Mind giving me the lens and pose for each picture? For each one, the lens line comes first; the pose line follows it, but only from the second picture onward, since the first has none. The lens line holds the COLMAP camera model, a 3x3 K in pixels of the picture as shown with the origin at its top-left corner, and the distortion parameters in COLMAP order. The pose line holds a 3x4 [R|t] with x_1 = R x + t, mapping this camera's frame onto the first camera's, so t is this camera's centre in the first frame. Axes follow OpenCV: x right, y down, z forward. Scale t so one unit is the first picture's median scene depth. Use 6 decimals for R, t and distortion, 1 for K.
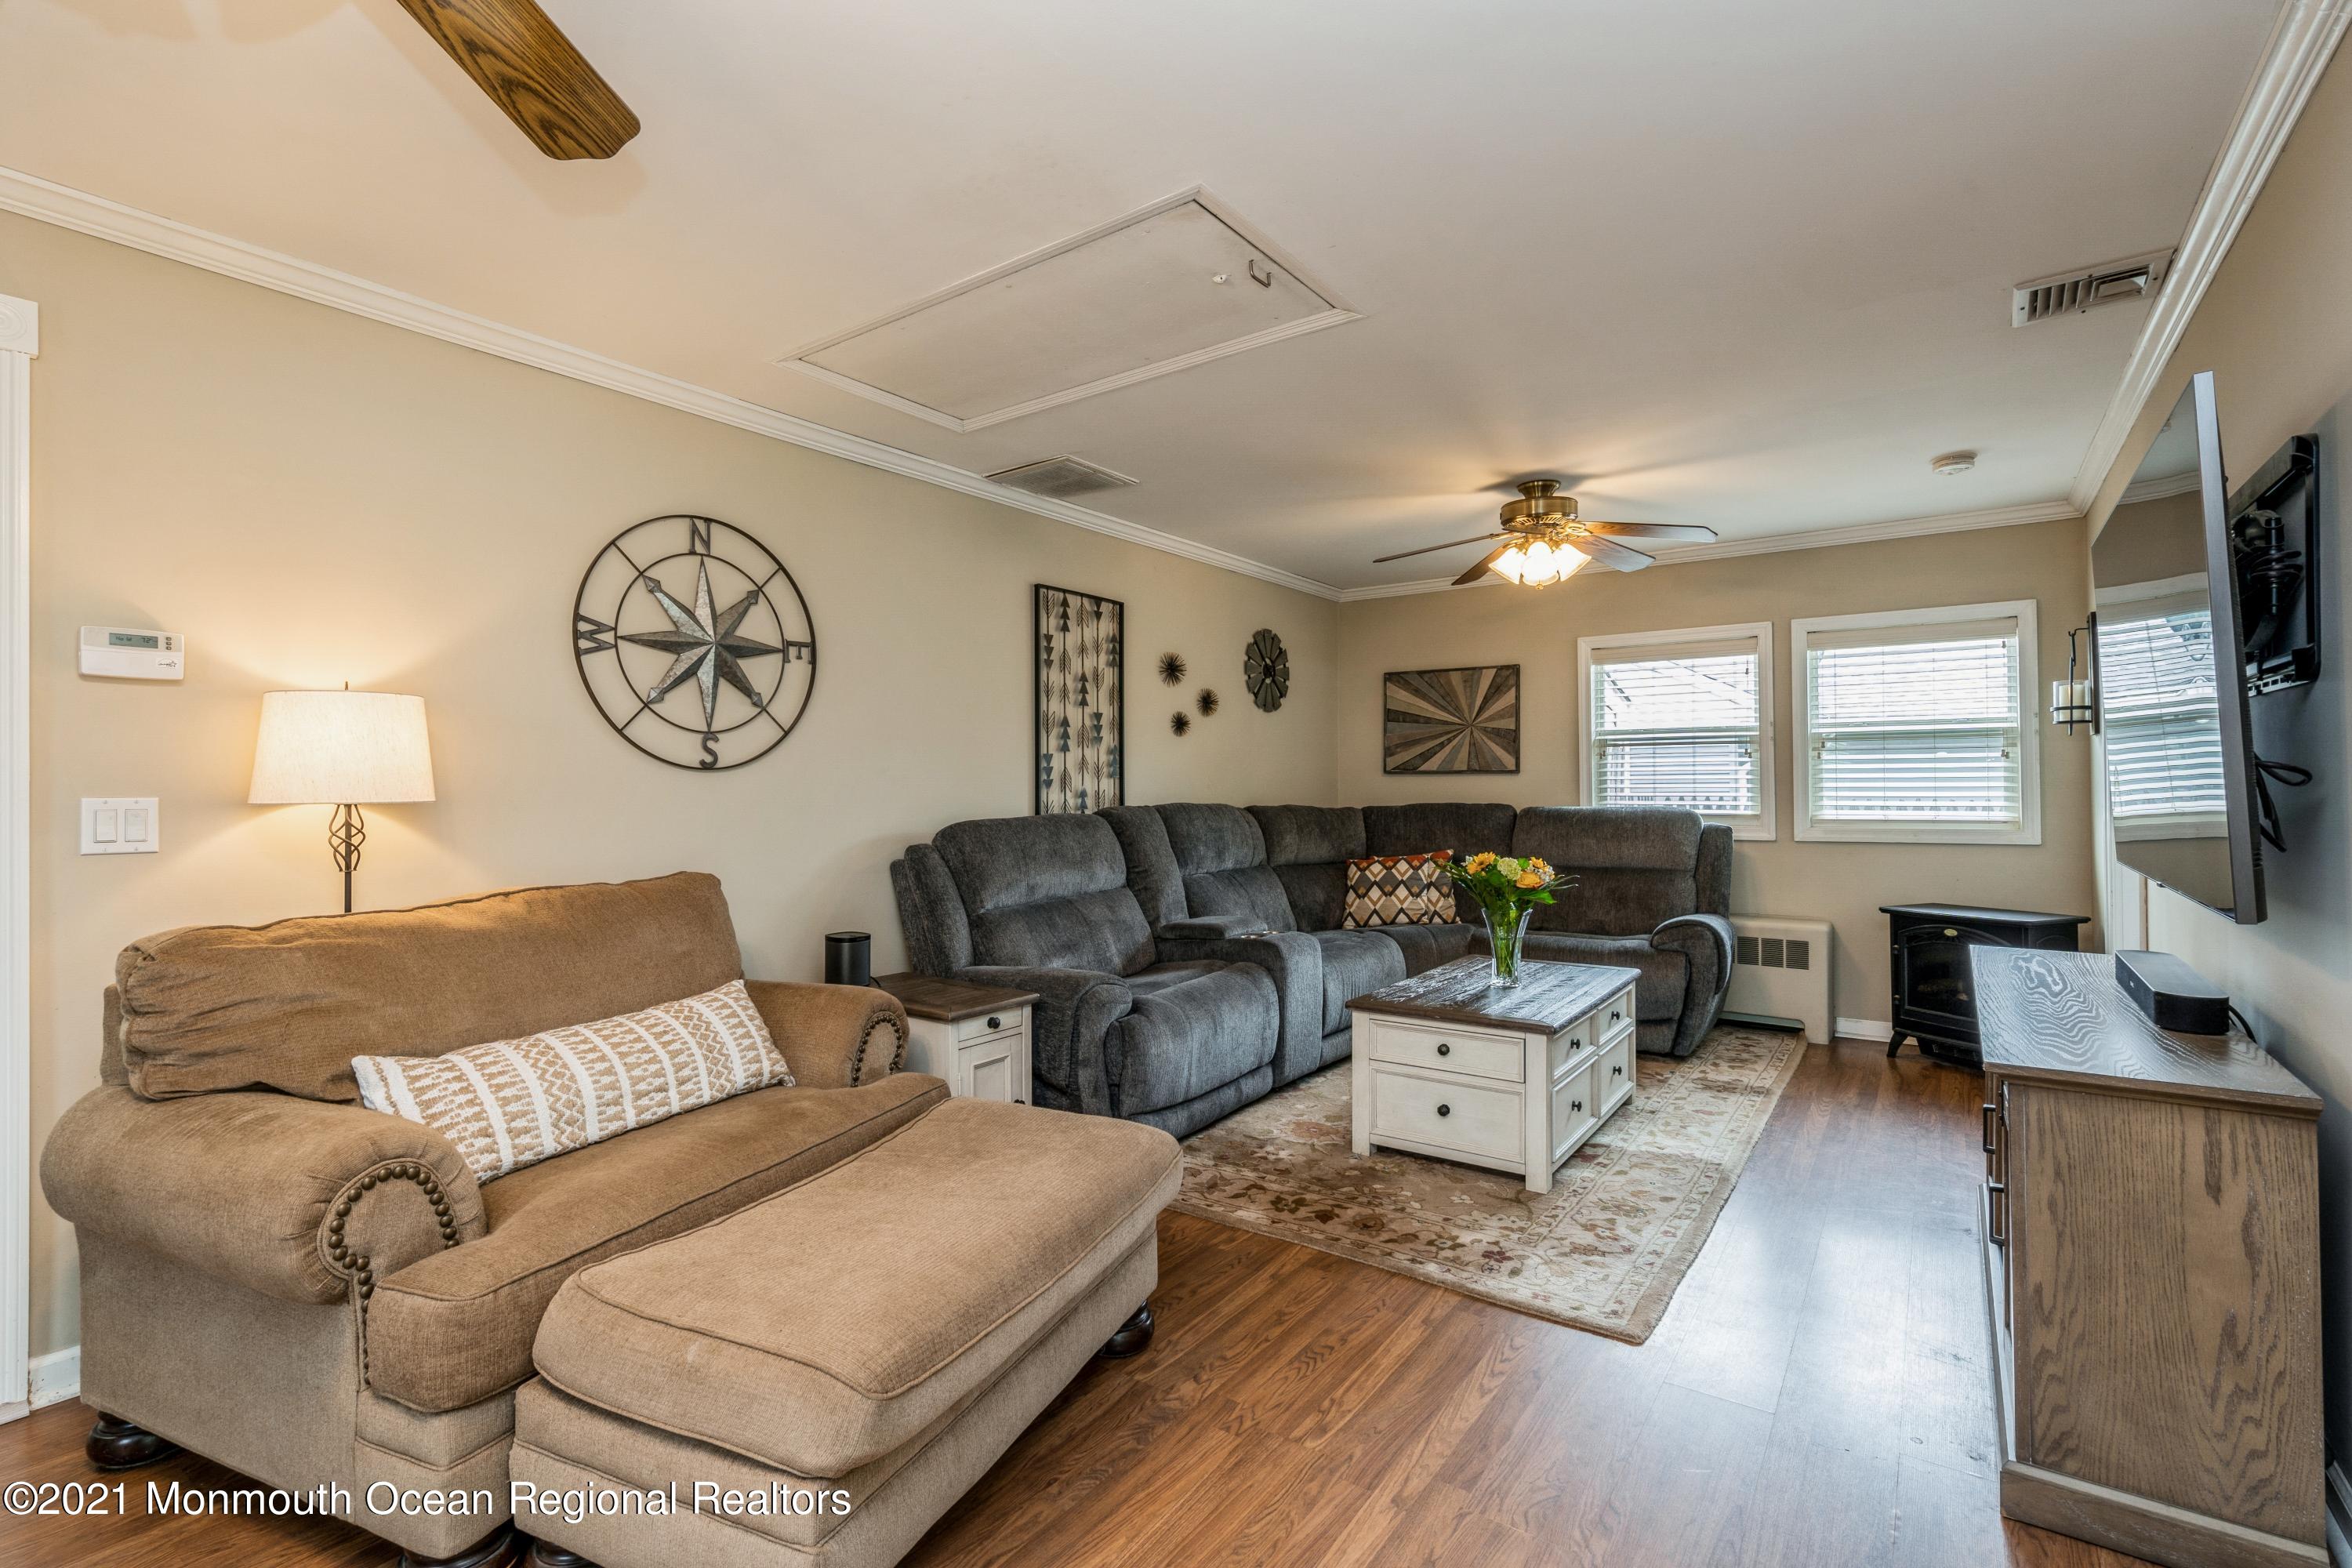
lens RADIAL K [[1081.8, 0, 1171.0], [0, 1081.8, 787.5], [0, 0, 1]] dist [-0.005728, 0.001627]
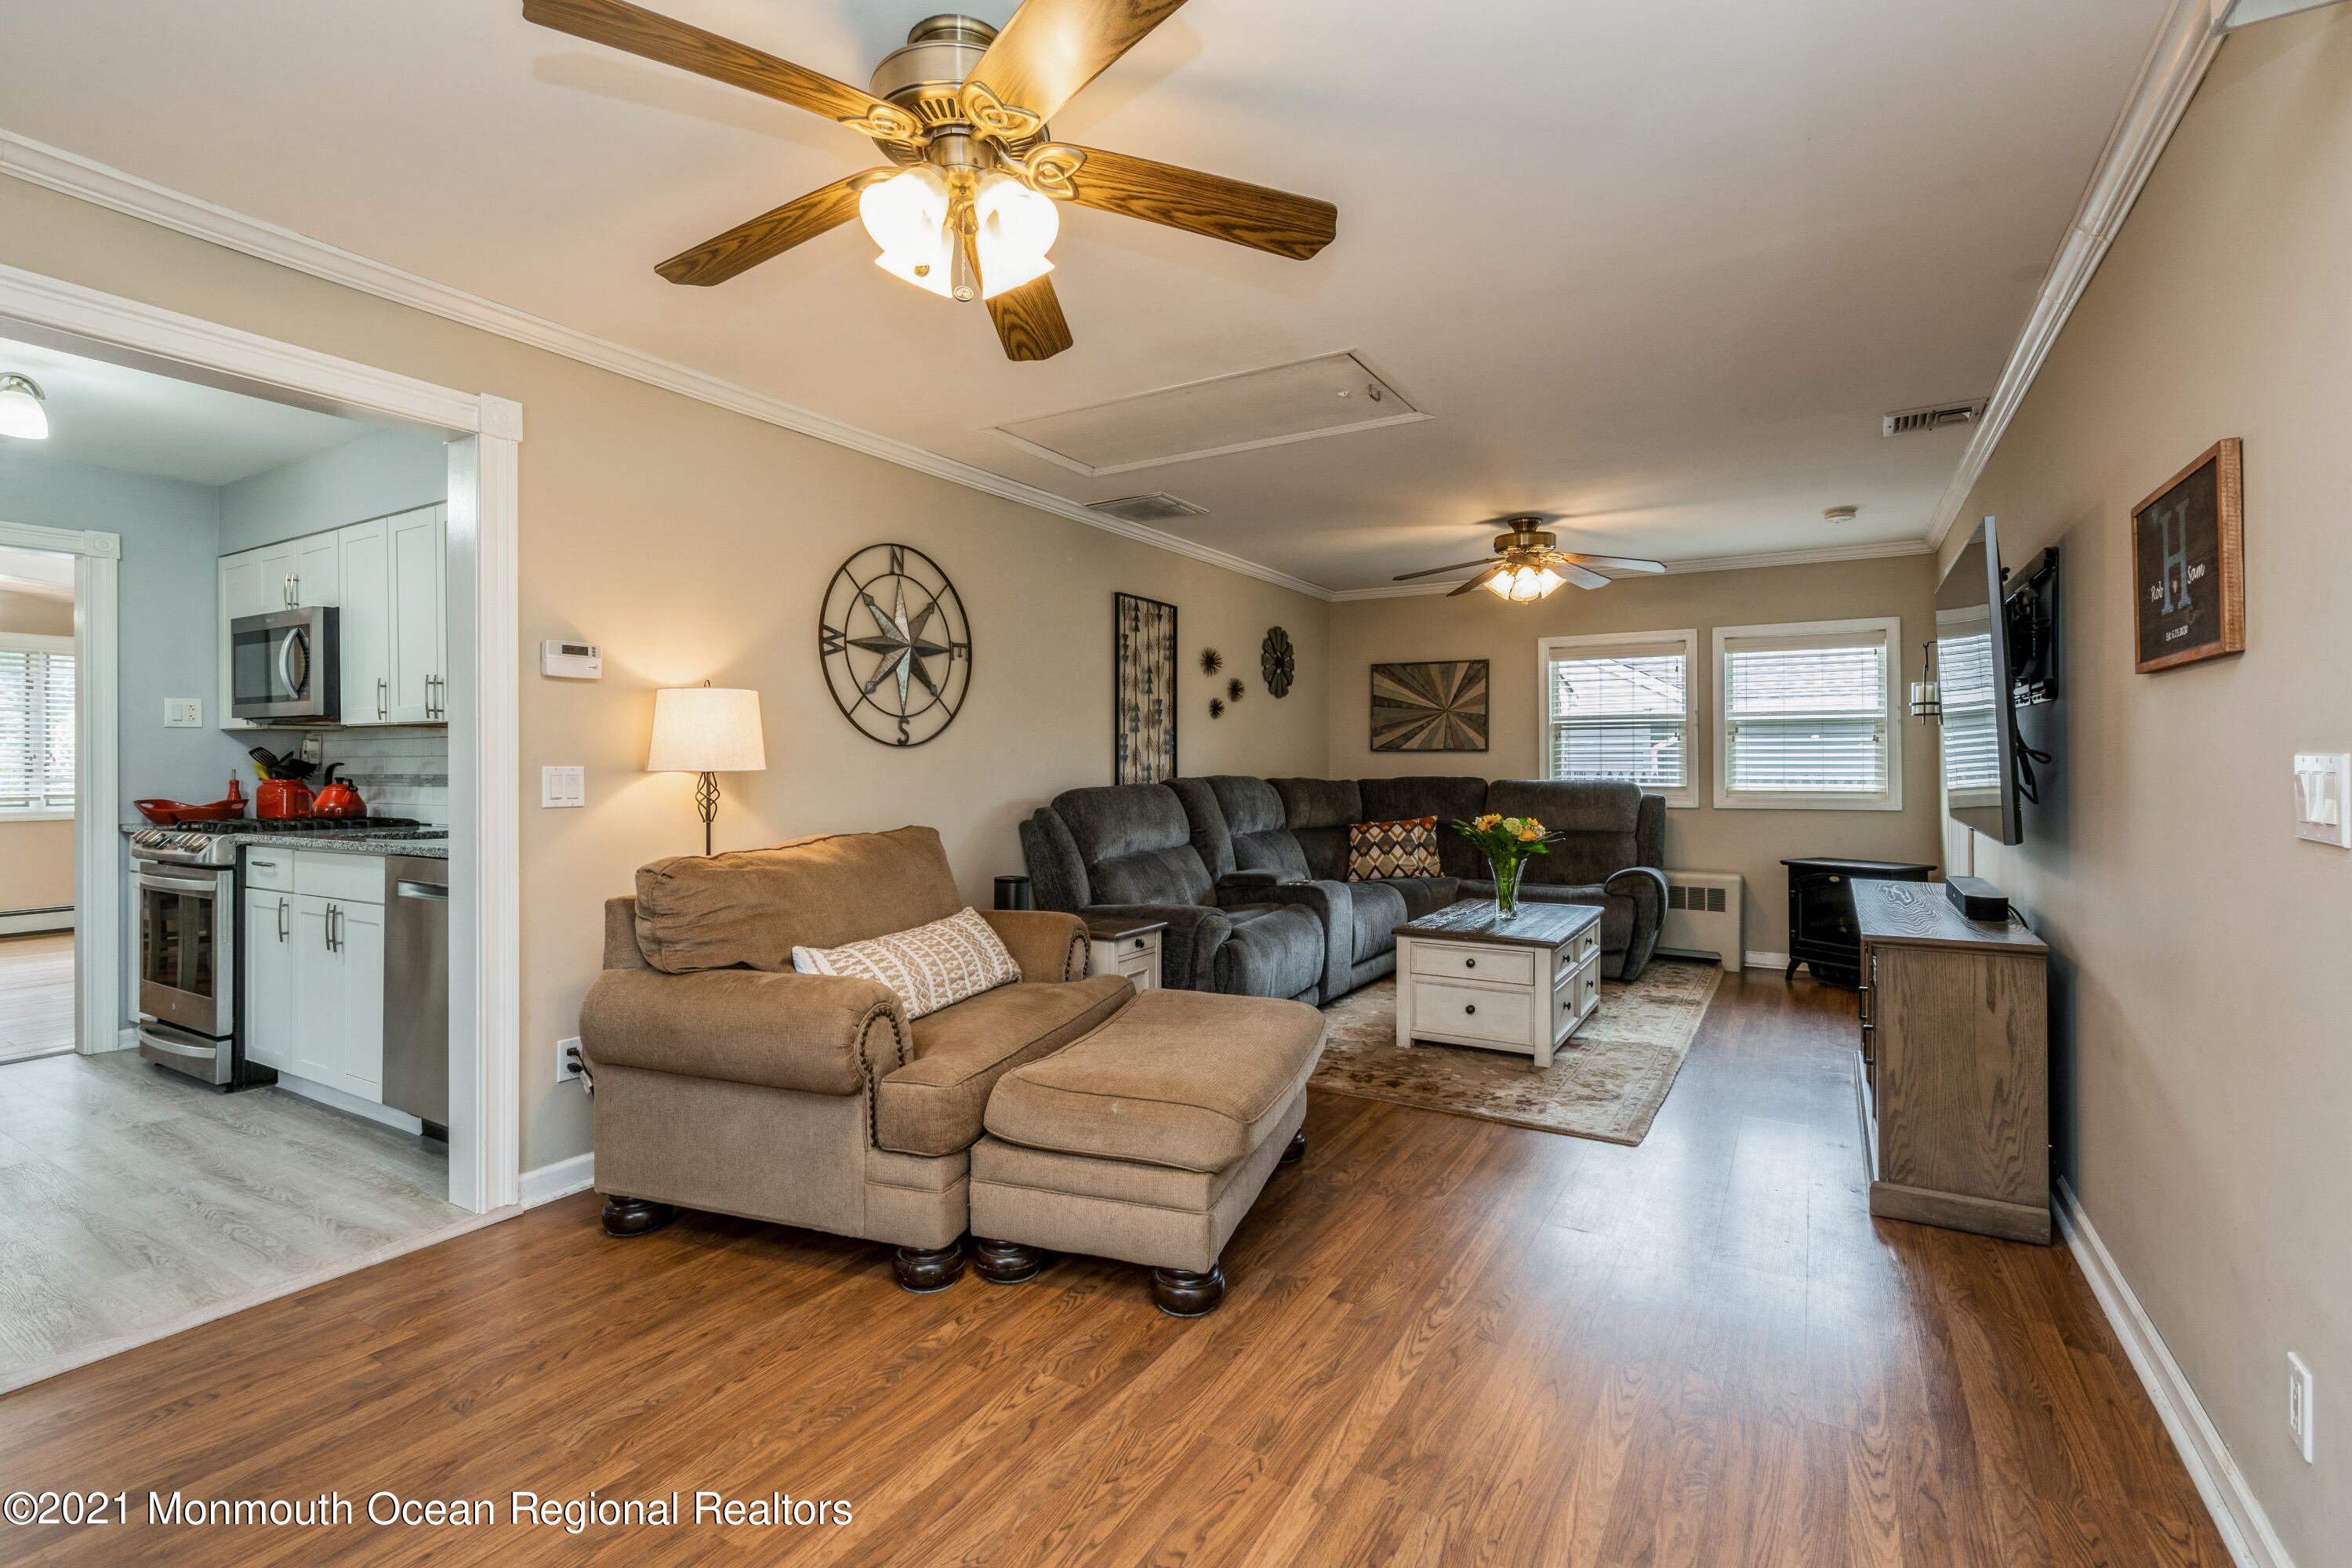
lens RADIAL K [[1081.8, 0, 1178.4], [0, 1081.8, 769.8], [0, 0, 1]] dist [-0.005728, 0.001627]
pose [[0.996403, 0.003593, 0.084664, -0.229200], [-0.004089, 0.999975, 0.005682, 0.002236], [-0.084642, -0.006008, 0.996393, -0.296280]]
